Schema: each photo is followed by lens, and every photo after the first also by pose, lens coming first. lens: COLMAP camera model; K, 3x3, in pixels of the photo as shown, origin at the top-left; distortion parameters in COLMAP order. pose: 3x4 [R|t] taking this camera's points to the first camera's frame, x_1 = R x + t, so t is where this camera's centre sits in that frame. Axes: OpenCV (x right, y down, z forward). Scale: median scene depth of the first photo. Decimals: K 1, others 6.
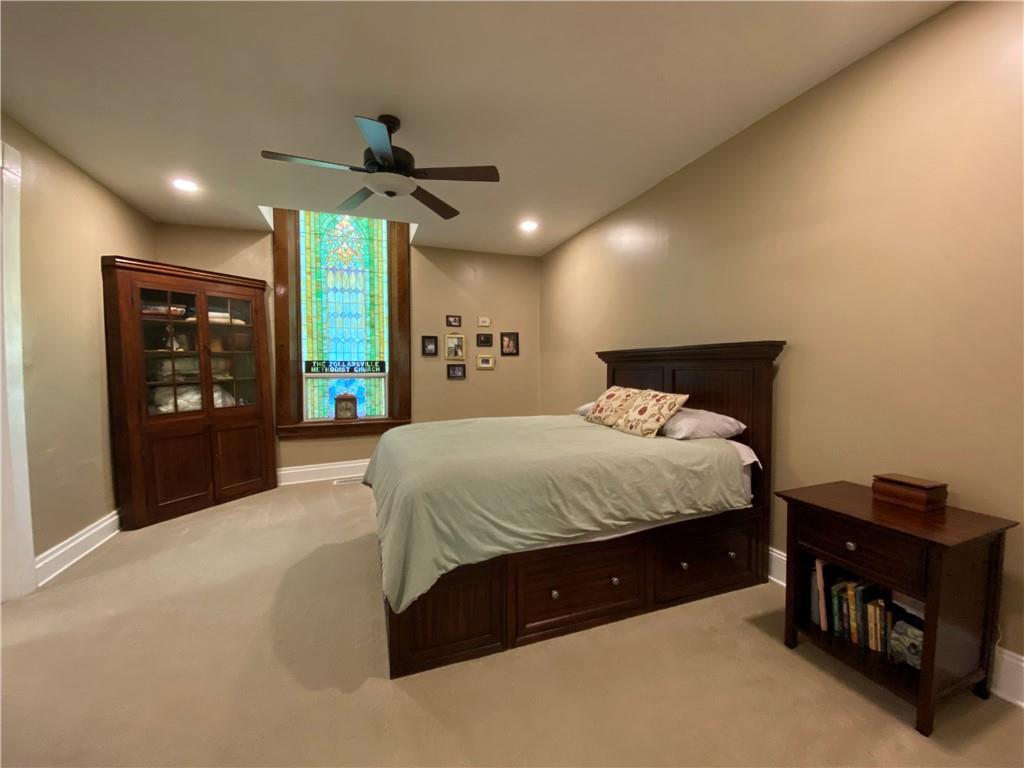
lens RADIAL K [[412.5, 0, 509.8], [0, 412.5, 383.5], [0, 0, 1]] dist [0.017489, -0.019874]
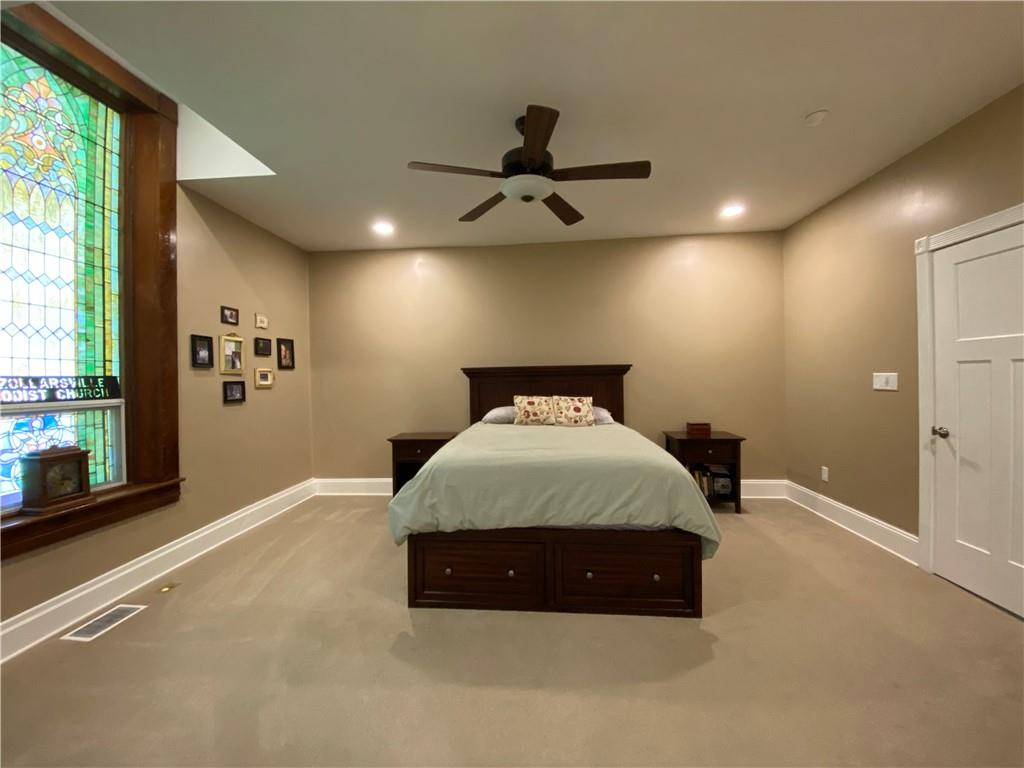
lens RADIAL K [[412.5, 0, 509.8], [0, 412.5, 383.5], [0, 0, 1]] dist [0.017489, -0.019874]
pose [[0.418041, -0.017837, 0.908253, -0.563489], [0.055068, 0.998466, -0.005738, -0.014622], [-0.906757, 0.052415, 0.418382, 0.321907]]
